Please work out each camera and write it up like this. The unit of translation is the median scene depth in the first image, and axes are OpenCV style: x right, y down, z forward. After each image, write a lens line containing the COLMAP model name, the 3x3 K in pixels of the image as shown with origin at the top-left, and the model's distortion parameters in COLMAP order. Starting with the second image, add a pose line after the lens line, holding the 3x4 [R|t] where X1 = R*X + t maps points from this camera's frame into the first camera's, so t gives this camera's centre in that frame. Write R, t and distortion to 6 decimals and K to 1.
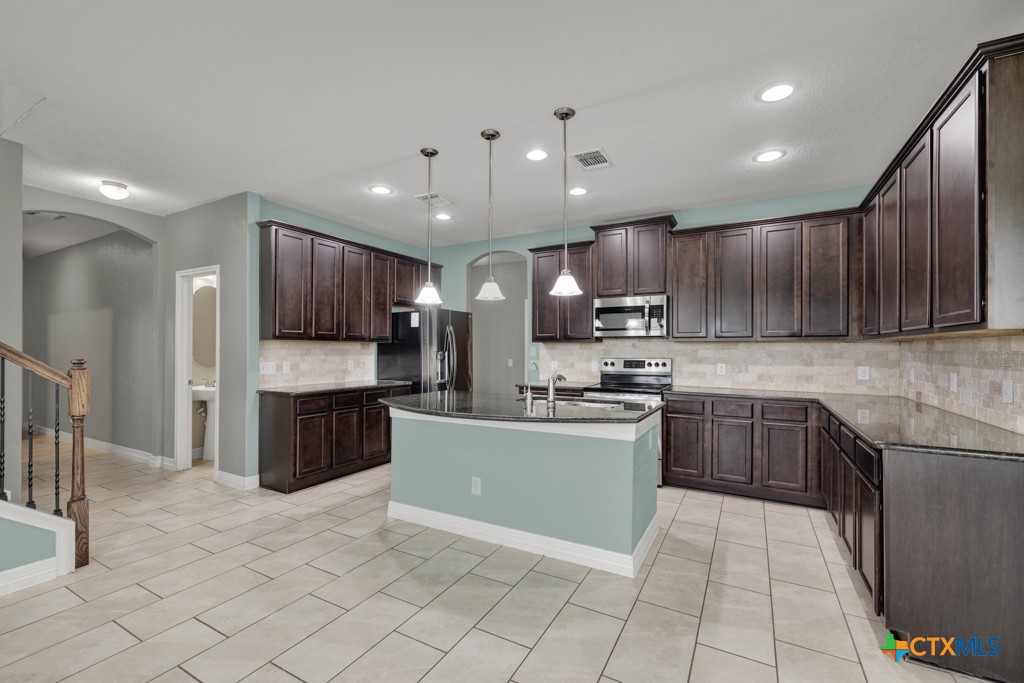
lens RADIAL K [[437.9, 0, 510.3], [0, 437.9, 347.7], [0, 0, 1]] dist [0.000374, -0.000040]
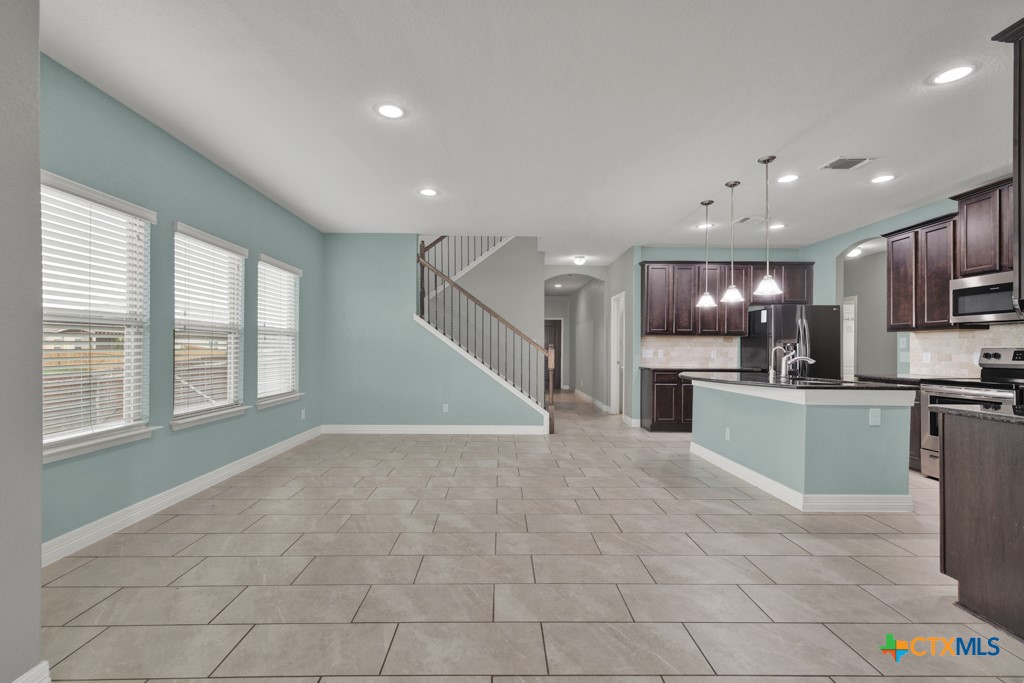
lens RADIAL K [[437.9, 0, 509.8], [0, 437.9, 344.9], [0, 0, 1]] dist [0.000374, -0.000040]
pose [[0.509302, -0.006984, -0.860560, 0.519056], [-0.001828, 0.999956, -0.009197, 0.029290], [0.860586, 0.006258, 0.509267, -0.213970]]
